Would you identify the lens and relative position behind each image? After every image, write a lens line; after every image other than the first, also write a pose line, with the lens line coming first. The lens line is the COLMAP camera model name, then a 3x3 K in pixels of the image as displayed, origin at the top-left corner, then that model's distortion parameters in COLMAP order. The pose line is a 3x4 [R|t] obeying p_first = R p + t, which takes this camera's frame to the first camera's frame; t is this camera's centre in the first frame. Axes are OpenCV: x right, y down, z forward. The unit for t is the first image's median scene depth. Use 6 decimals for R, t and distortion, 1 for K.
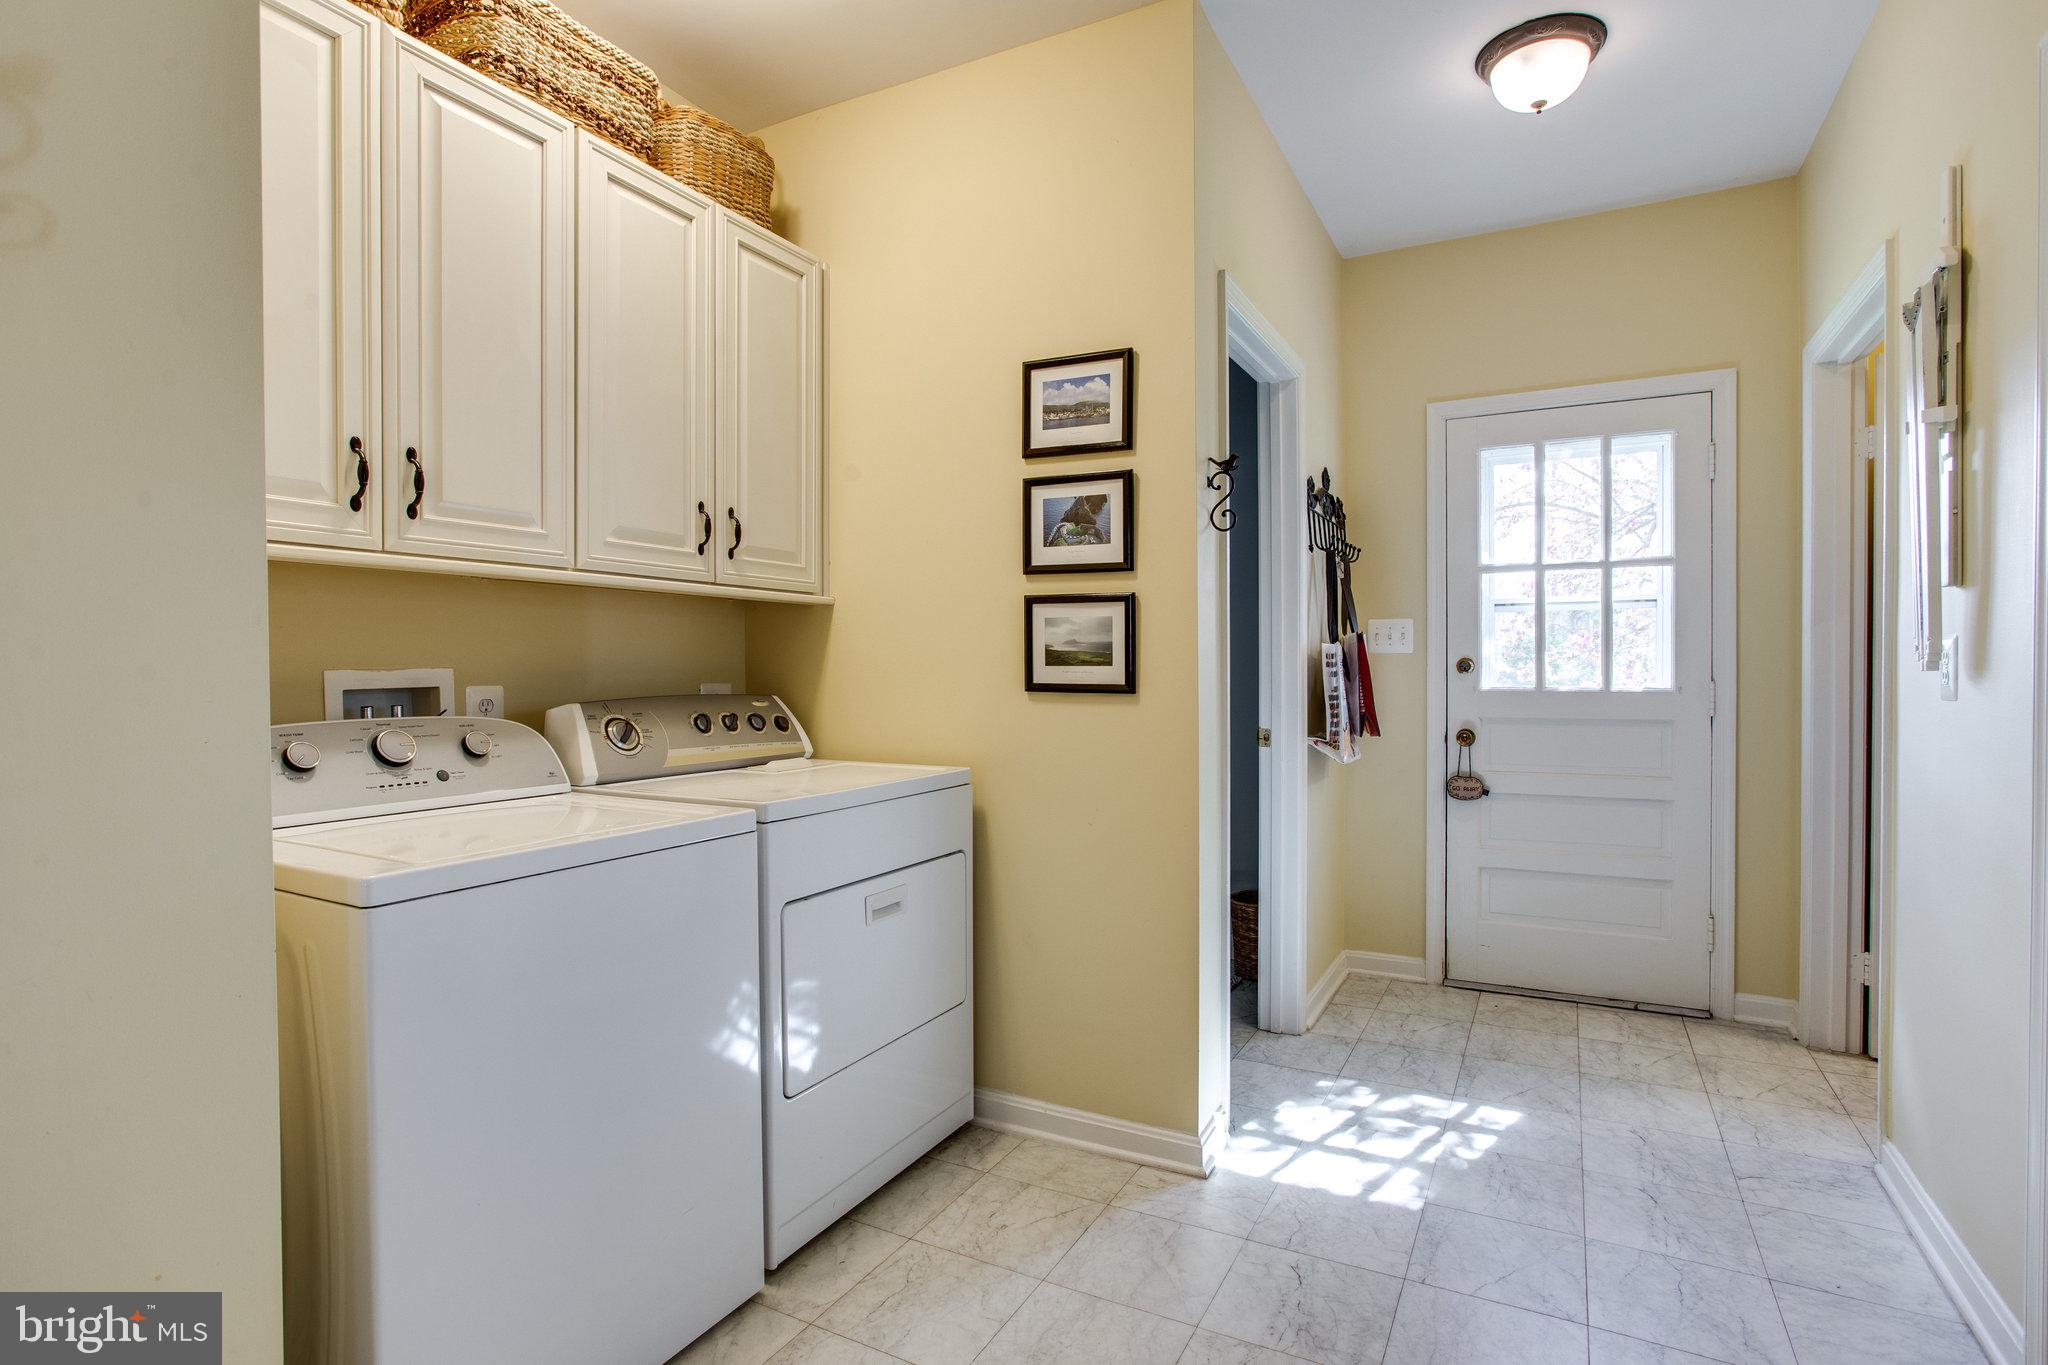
lens RADIAL K [[985.2, 0, 1021.2], [0, 985.2, 690.7], [0, 0, 1]] dist [-0.047795, 0.019129]
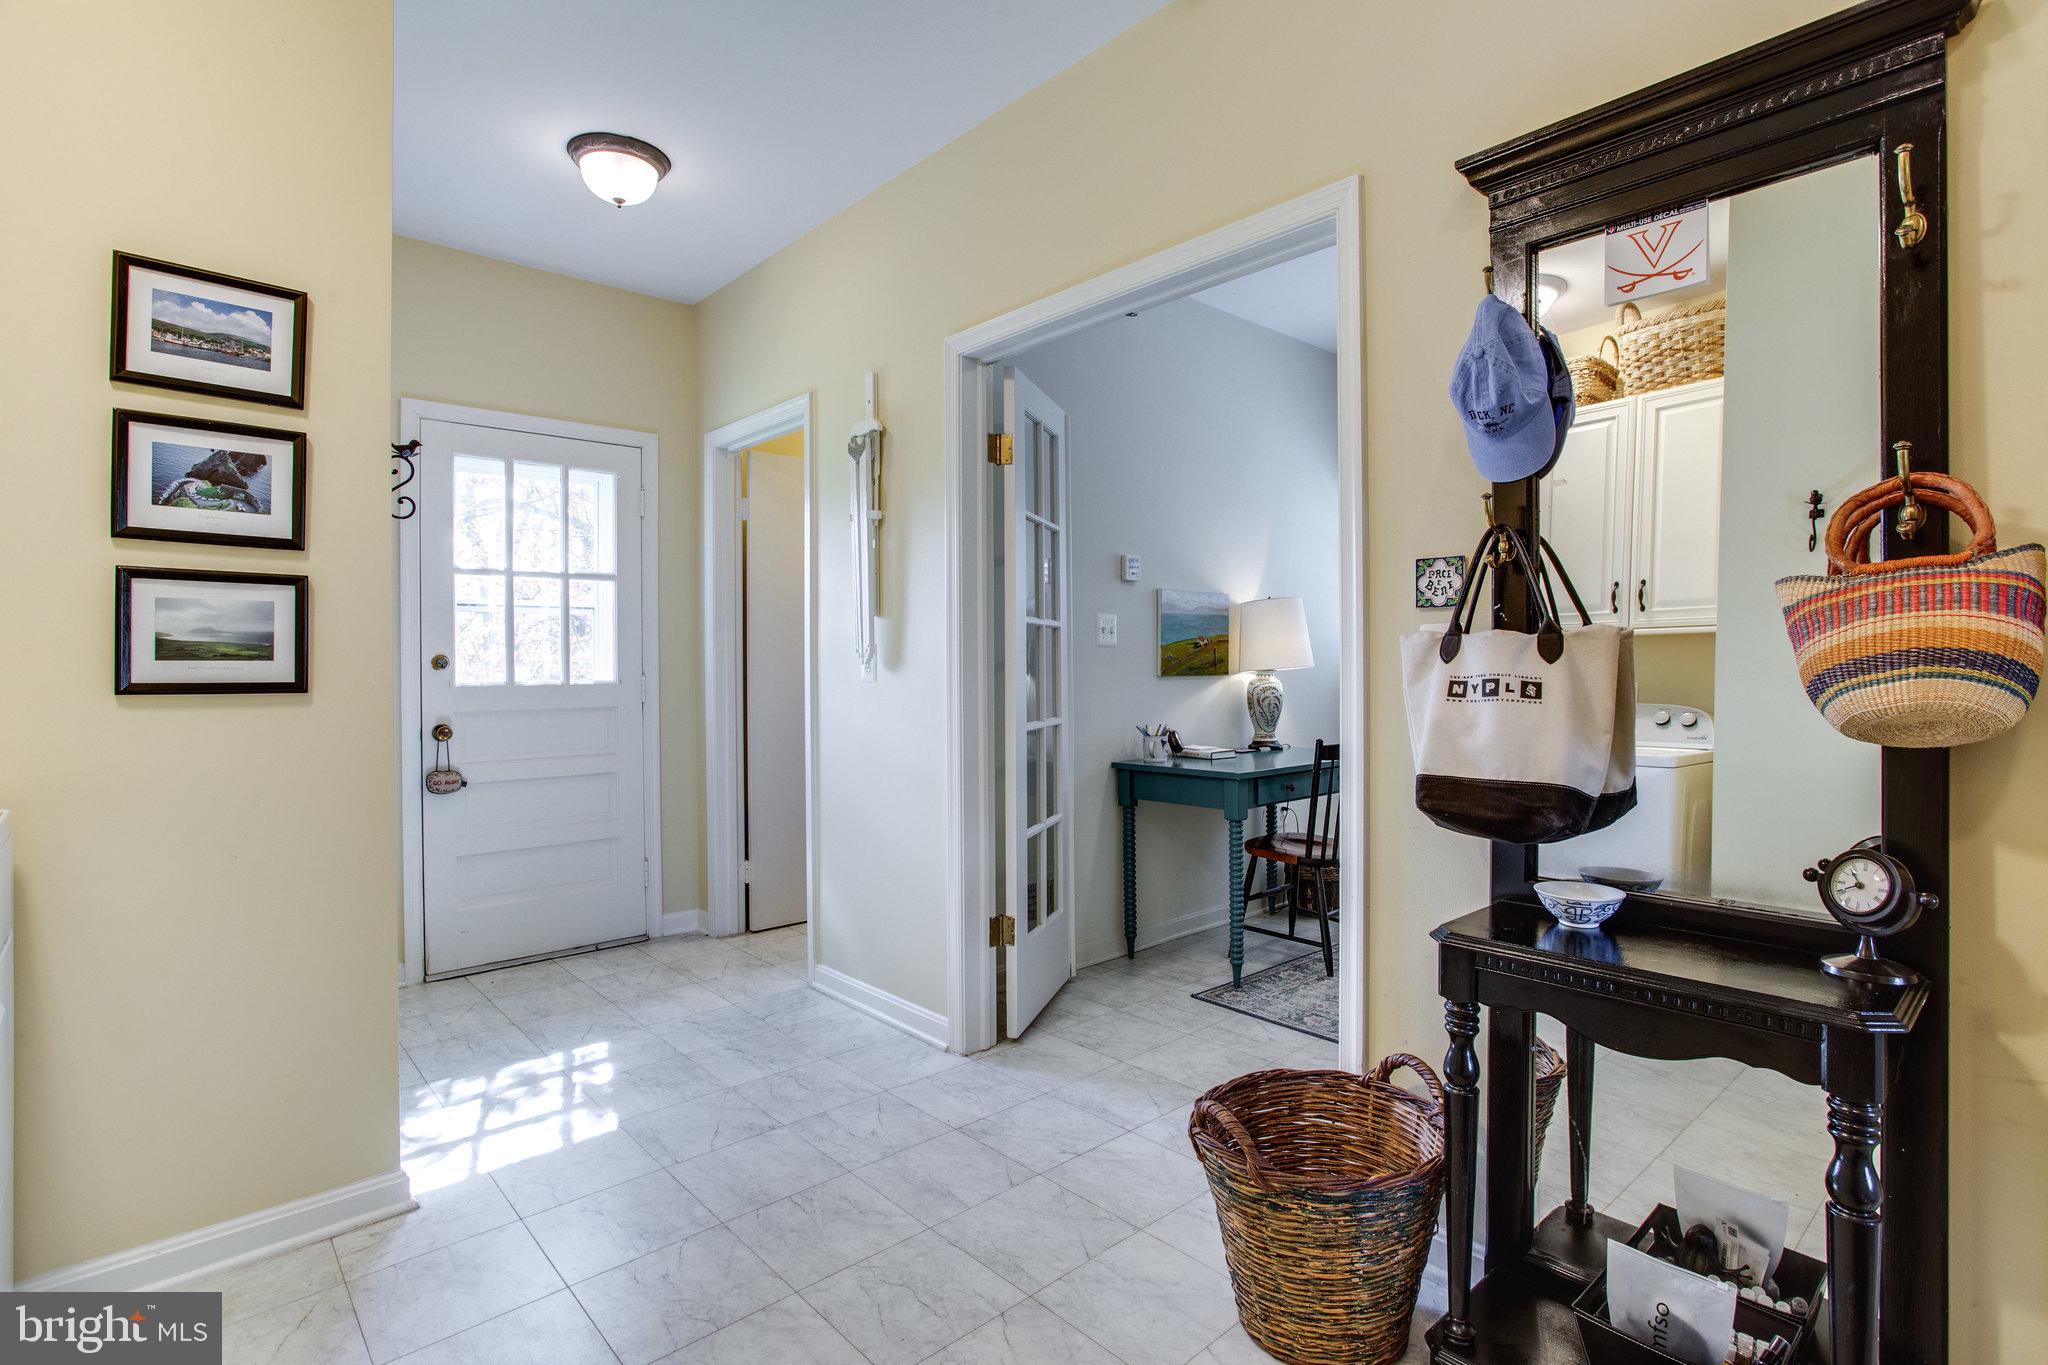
lens RADIAL K [[1005.1, 0, 1039.6], [0, 1005.1, 675.6], [0, 0, 1]] dist [-0.064379, 0.024464]
pose [[0.316414, -0.009848, 0.948570, -0.467456], [0.024722, 0.999692, 0.002132, 0.001826], [-0.948299, 0.022775, 0.316560, 0.113639]]
